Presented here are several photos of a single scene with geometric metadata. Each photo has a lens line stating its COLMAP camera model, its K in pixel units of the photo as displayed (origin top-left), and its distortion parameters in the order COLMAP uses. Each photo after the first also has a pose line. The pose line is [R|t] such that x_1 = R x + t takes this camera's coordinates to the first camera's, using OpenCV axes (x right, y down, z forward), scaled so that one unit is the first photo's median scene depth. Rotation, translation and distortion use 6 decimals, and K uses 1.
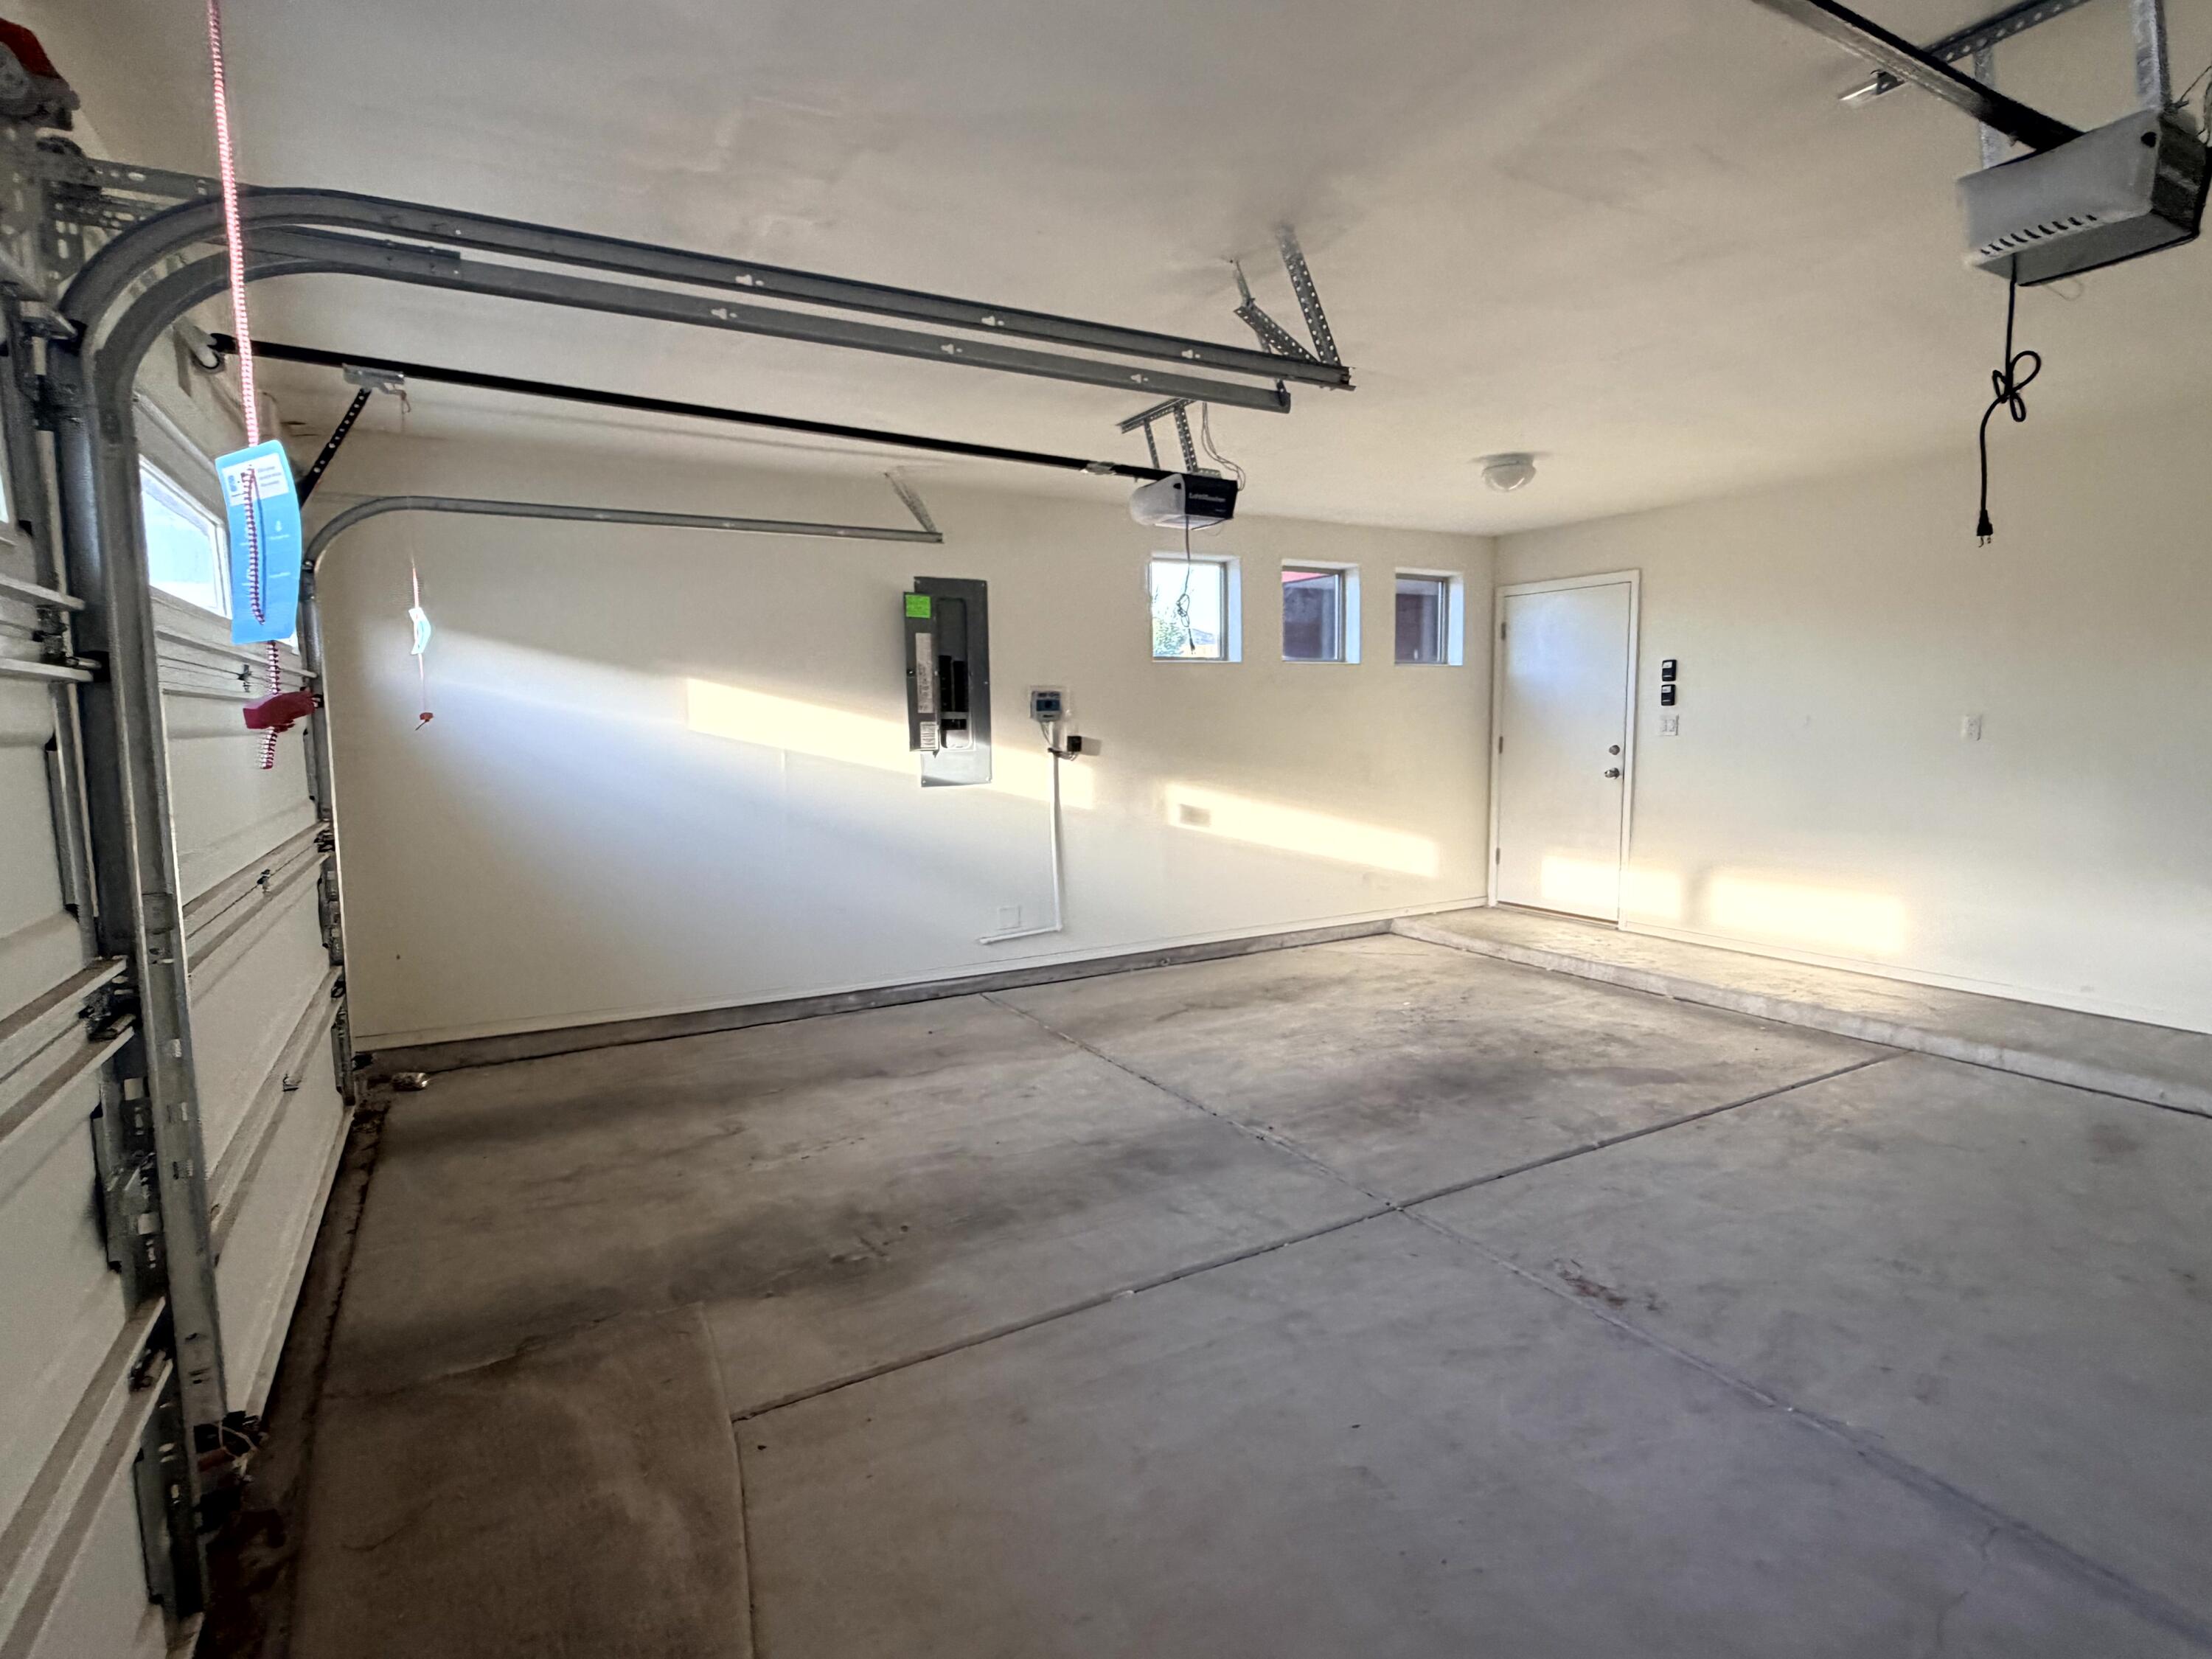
lens RADIAL K [[1129.1, 0, 1095.0], [0, 1129.1, 822.3], [0, 0, 1]] dist [0.000092, 0.000790]
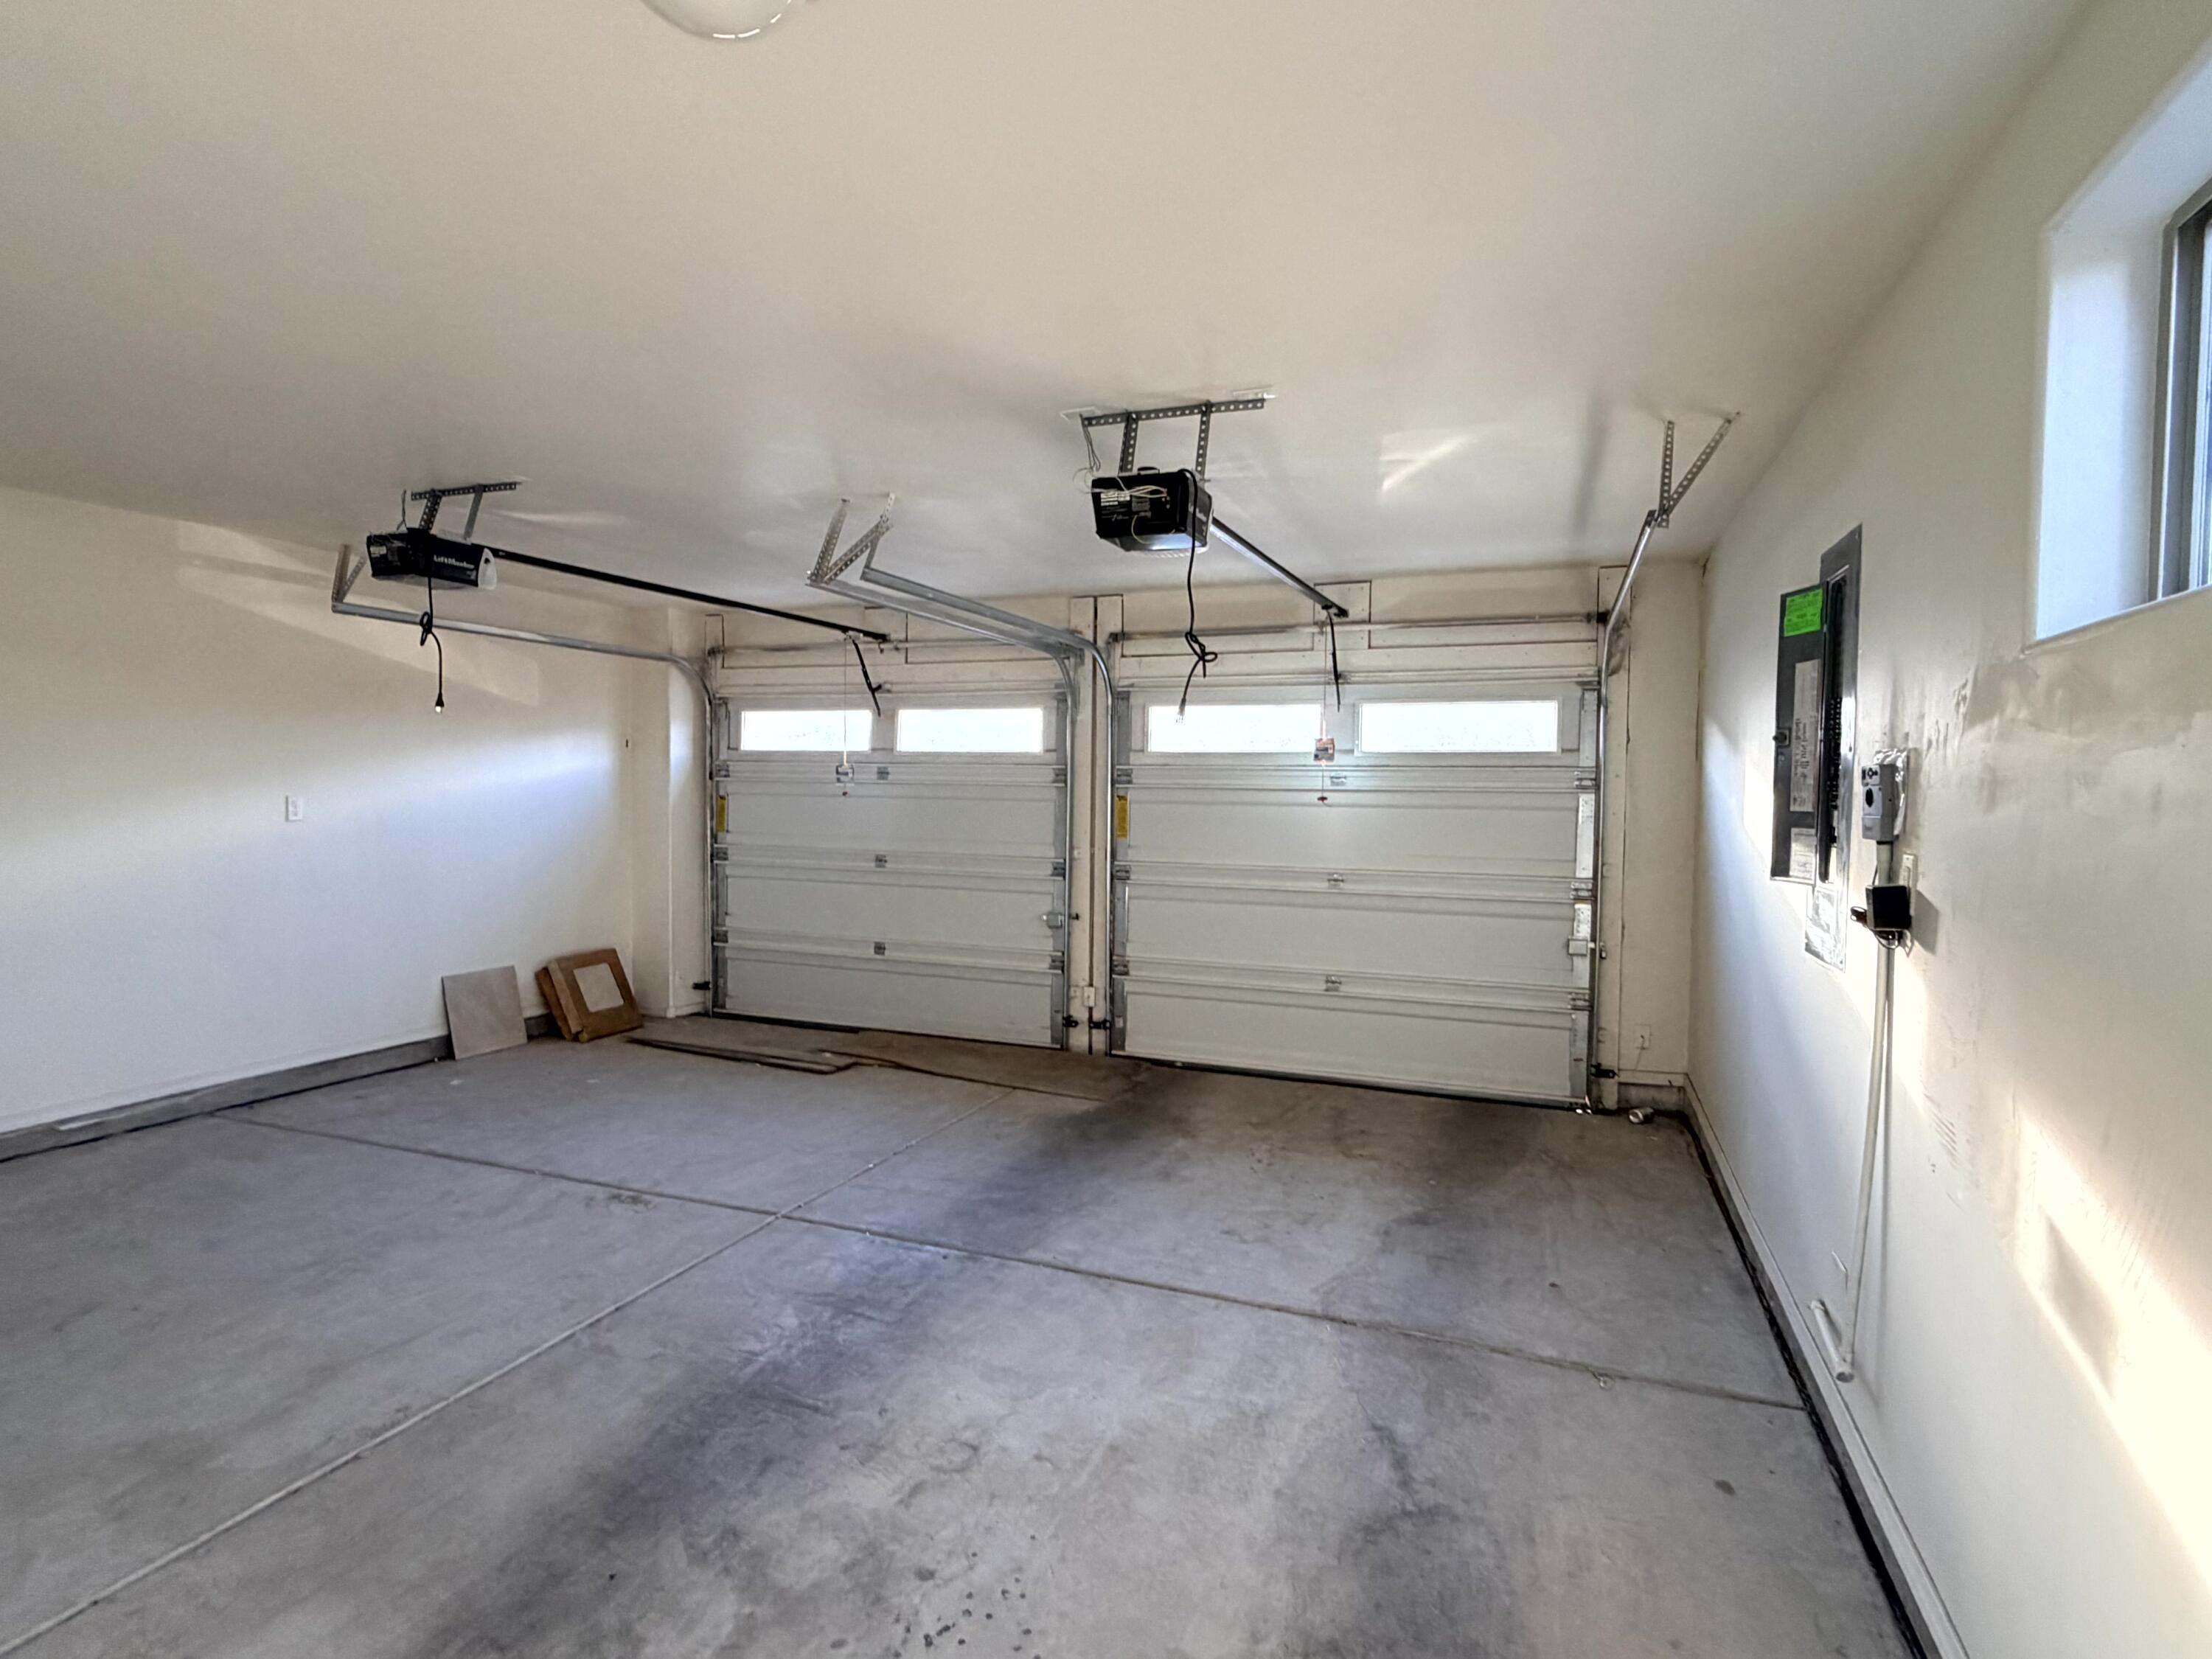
lens RADIAL K [[1129.1, 0, 1110.8], [0, 1129.1, 826.5], [0, 0, 1]] dist [0.000092, 0.000790]
pose [[-0.766958, 0.025654, -0.641184, 0.456703], [-0.062318, 0.991500, 0.114212, -0.136518], [0.638664, 0.127553, -0.758840, 1.254676]]
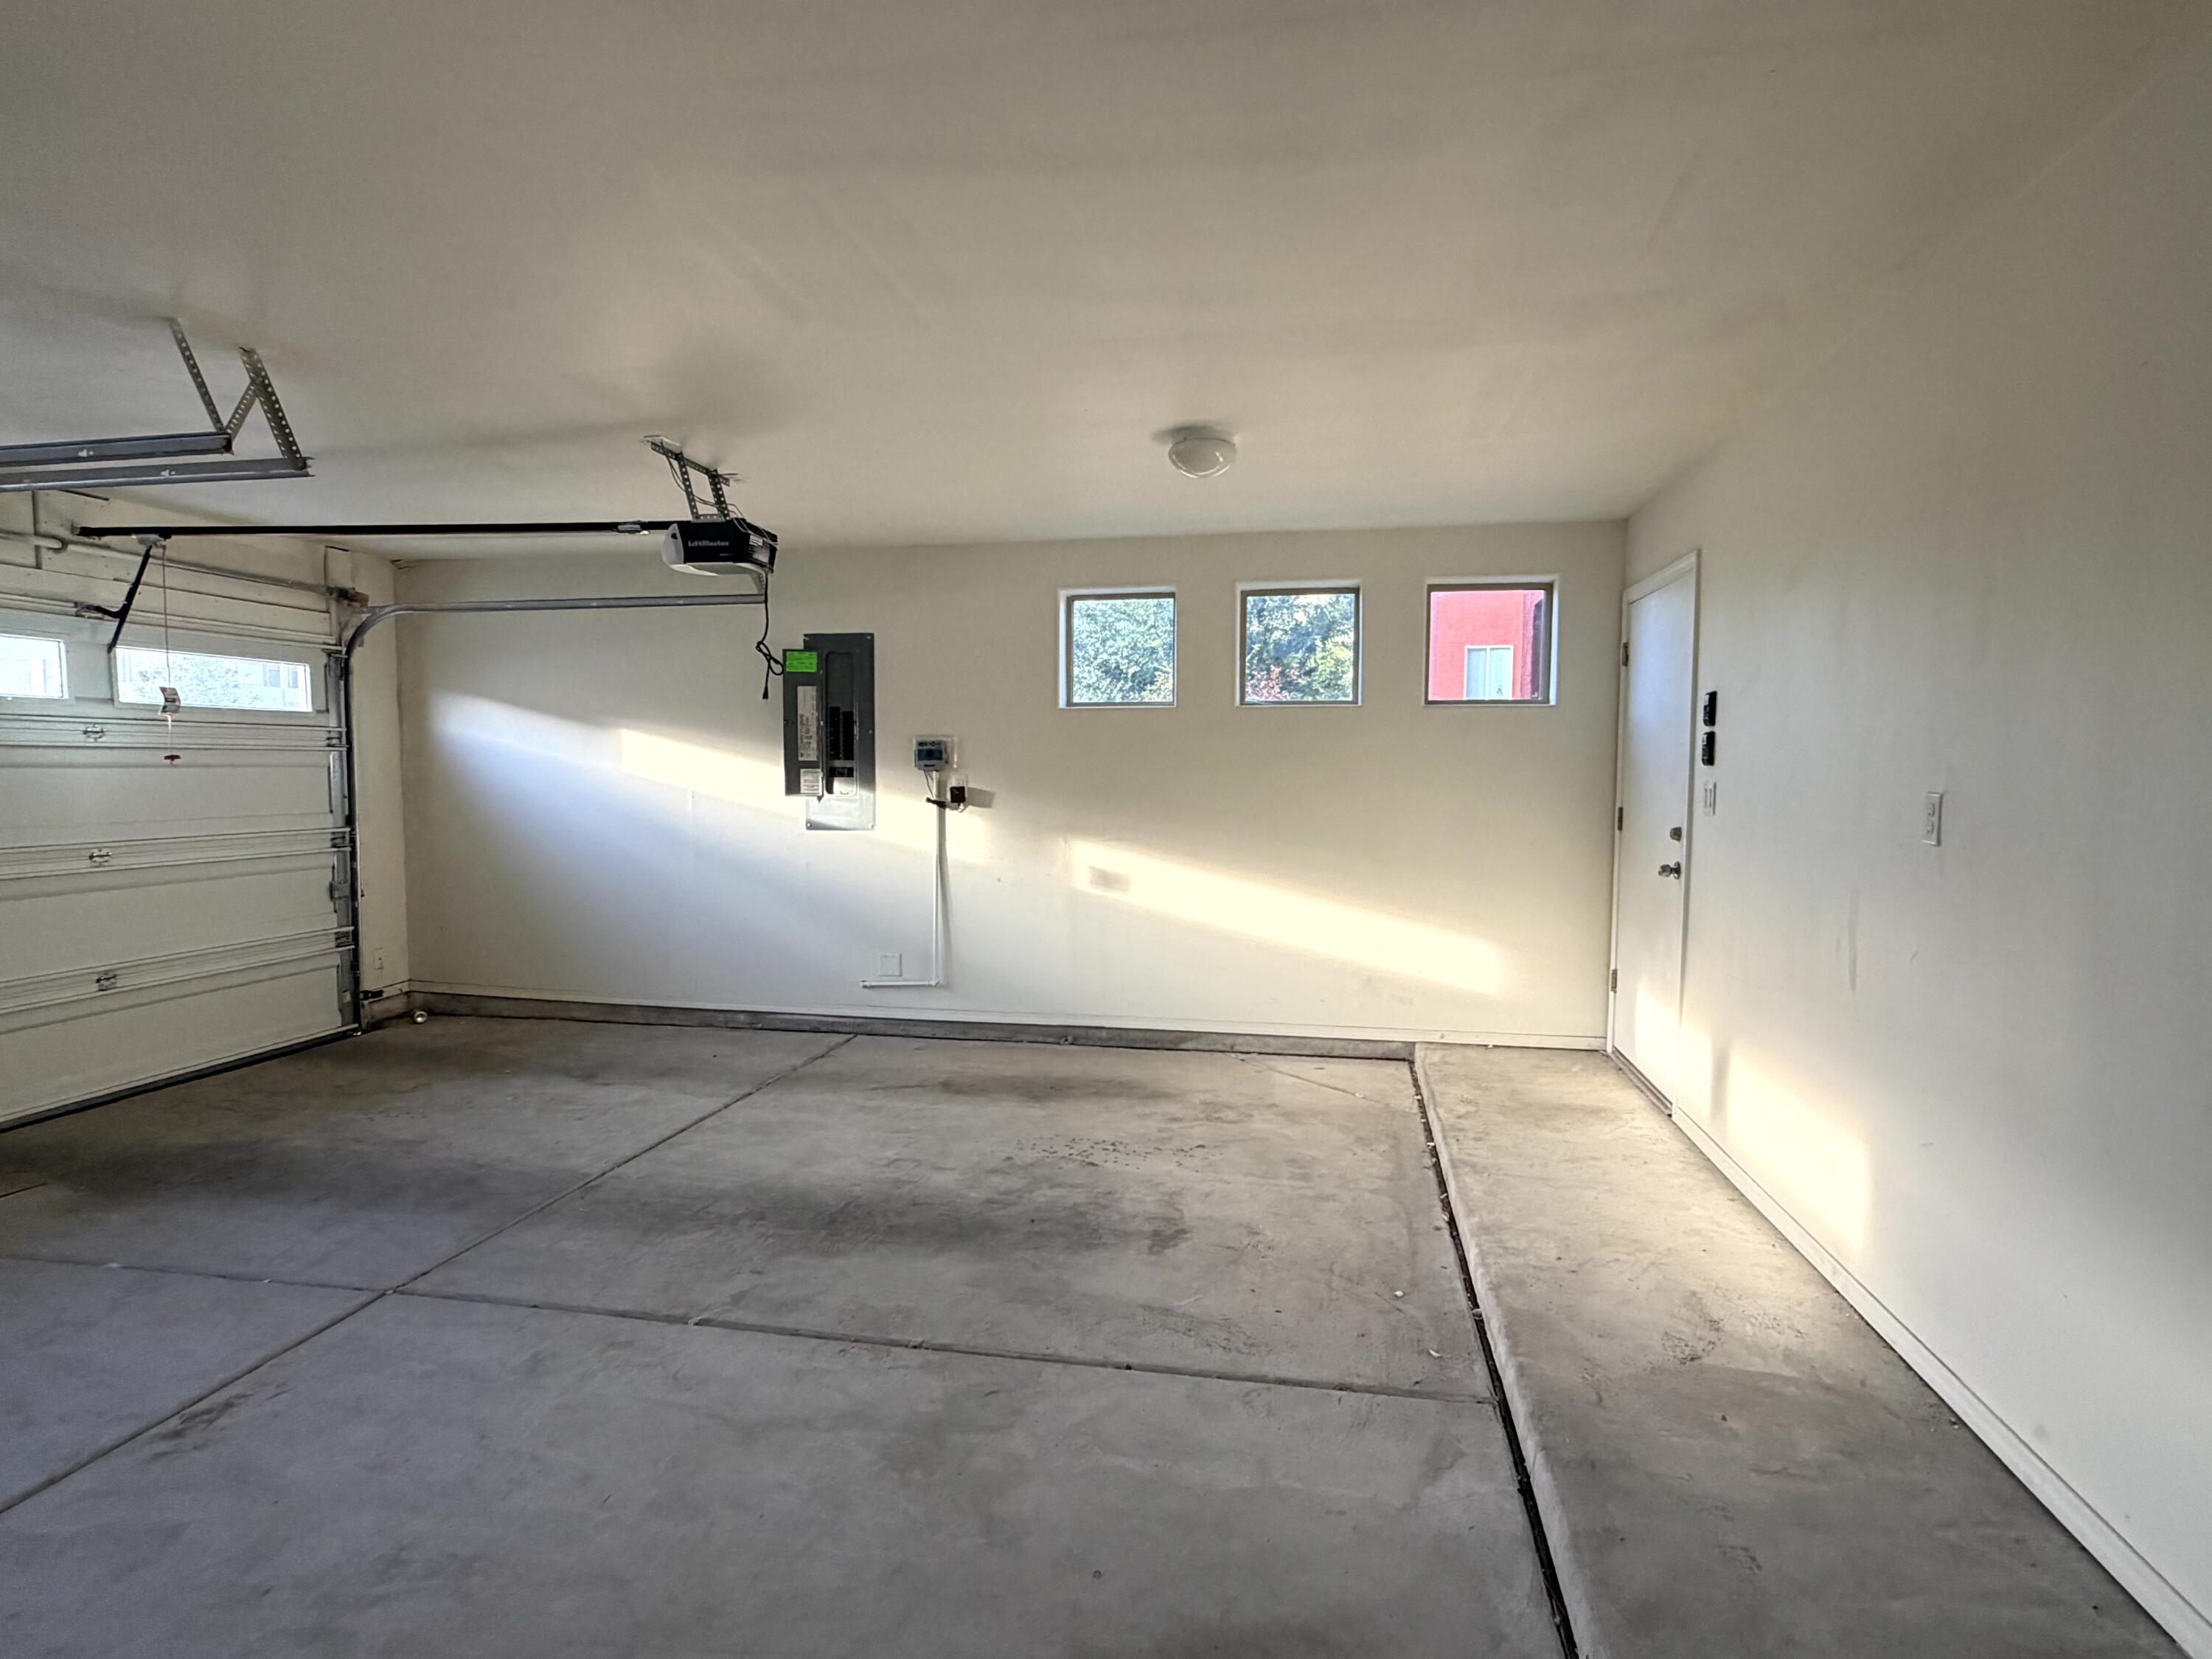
lens RADIAL K [[1129.1, 0, 1104.5], [0, 1129.1, 830.1], [0, 0, 1]] dist [0.000092, 0.000790]
pose [[0.764094, 0.053336, -0.642896, 0.789503], [-0.074623, 0.997194, -0.005961, -0.048688], [0.640774, 0.052529, 0.765930, 0.385751]]
